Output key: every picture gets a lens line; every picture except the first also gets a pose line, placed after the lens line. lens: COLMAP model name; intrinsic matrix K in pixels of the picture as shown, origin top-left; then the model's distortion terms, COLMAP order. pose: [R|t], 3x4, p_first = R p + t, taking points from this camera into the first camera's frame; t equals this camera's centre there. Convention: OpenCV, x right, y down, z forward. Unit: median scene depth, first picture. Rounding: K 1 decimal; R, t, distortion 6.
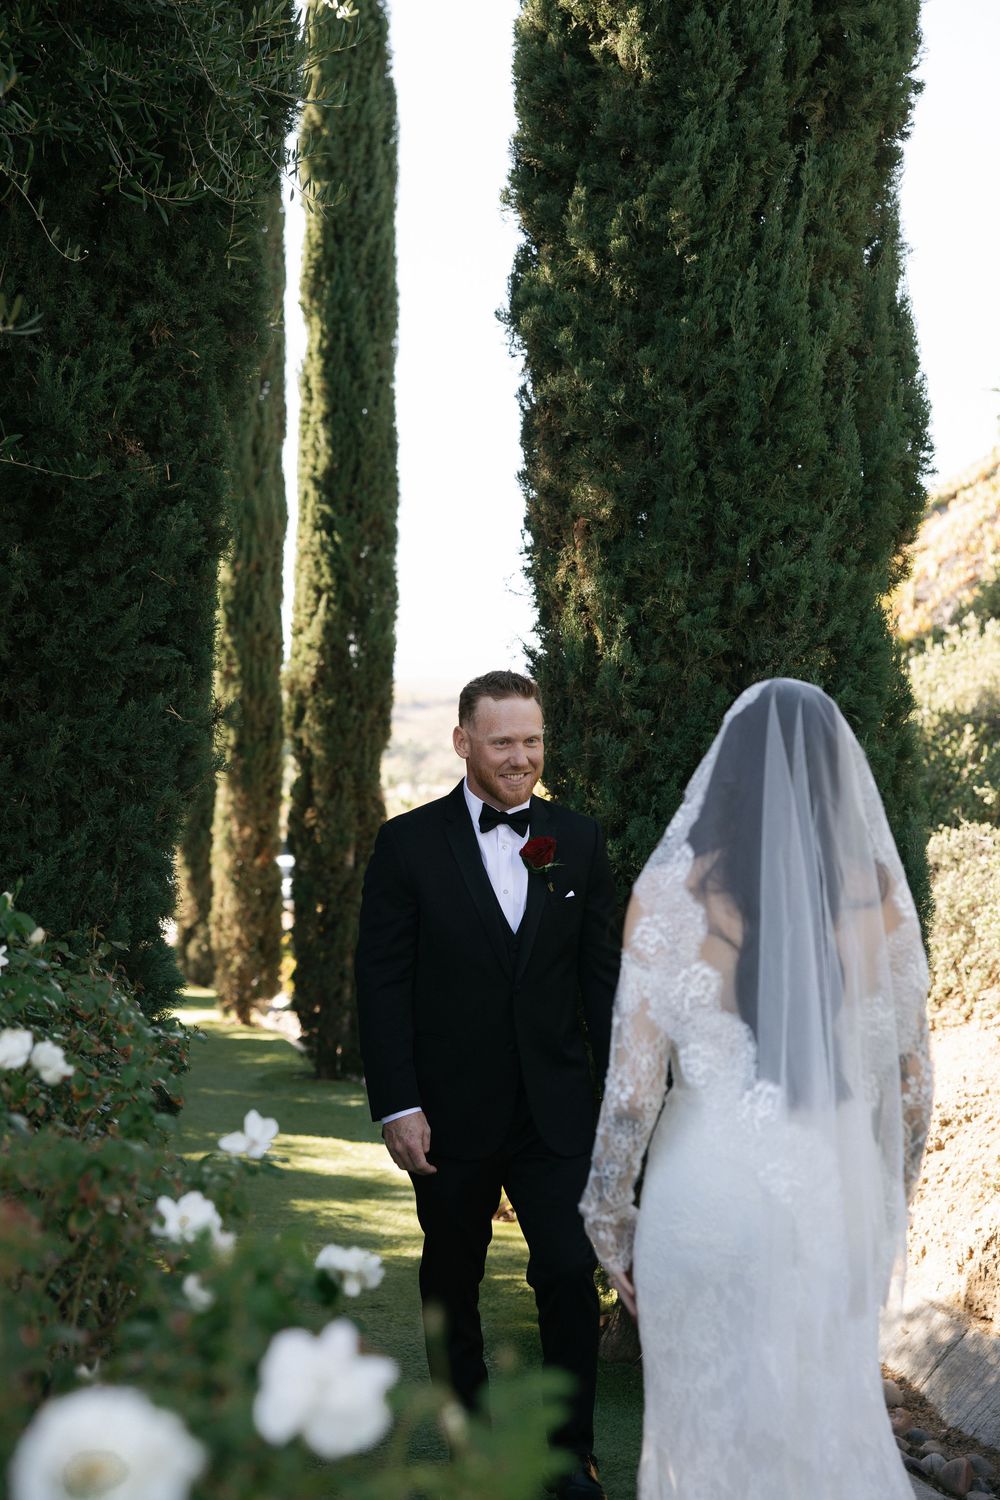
lens RADIAL K [[2083.3, 0, 538.8], [0, 2083.3, 710.4], [0, 0, 1]] dist [0.031019, 0.066640]
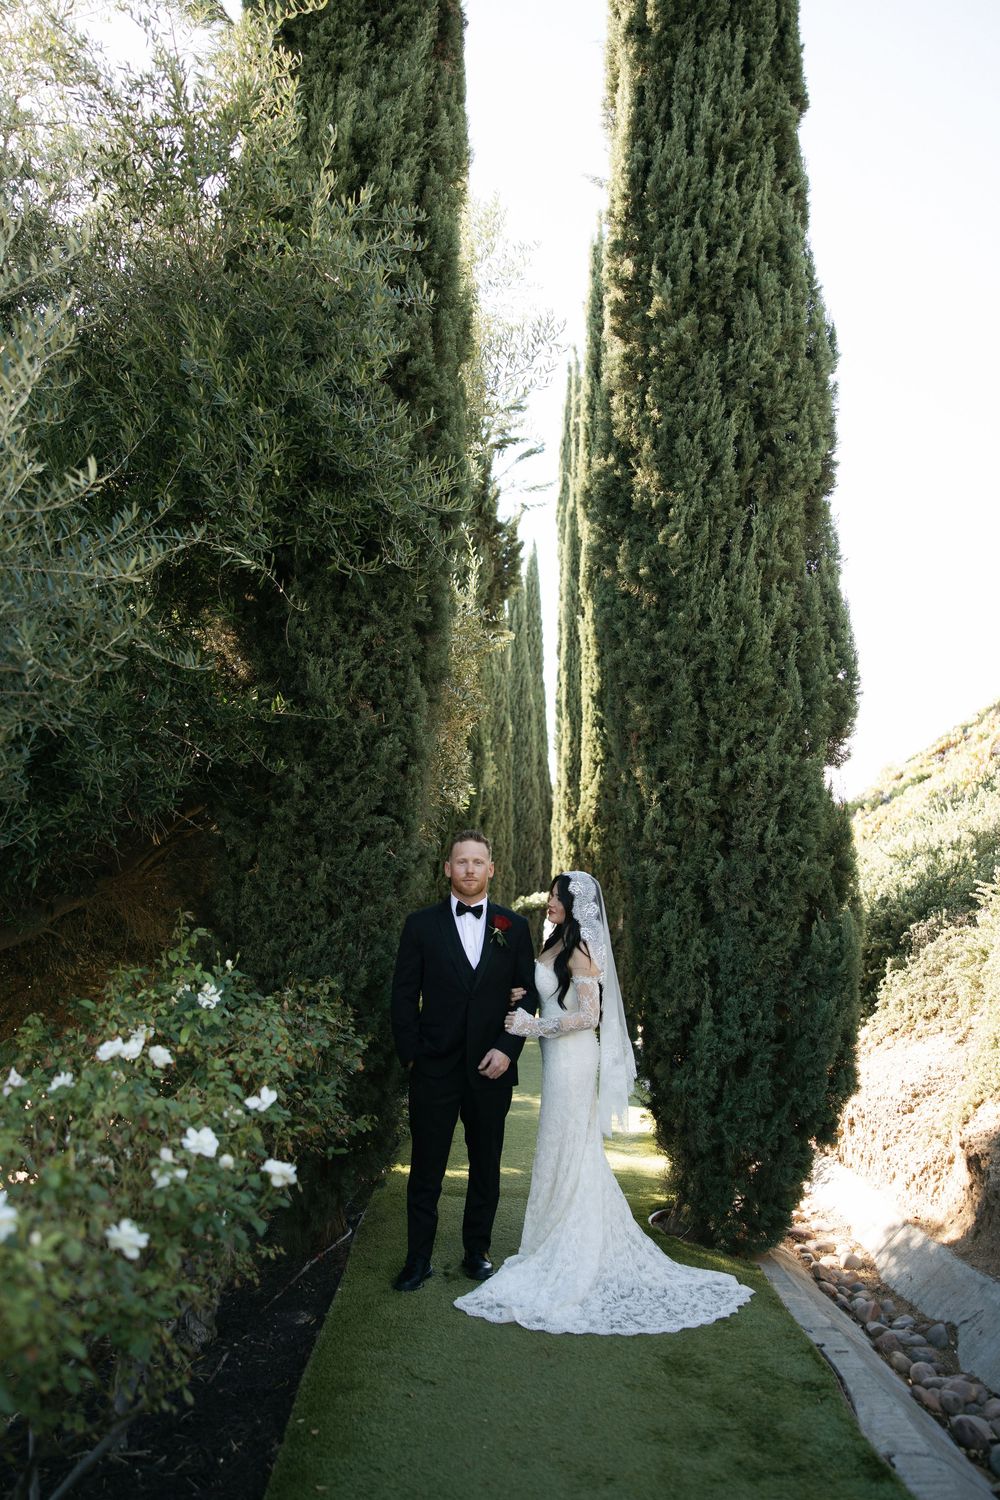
lens RADIAL K [[1297.7, 0, 500.0], [0, 1297.7, 750.0], [0, 0, 1]] dist [-0.145670, 0.169162]
pose [[0.967756, -0.035056, -0.249439, 0.182325], [0.020734, 0.997994, -0.059815, -0.017932], [0.251035, 0.052715, 0.966541, -0.038665]]
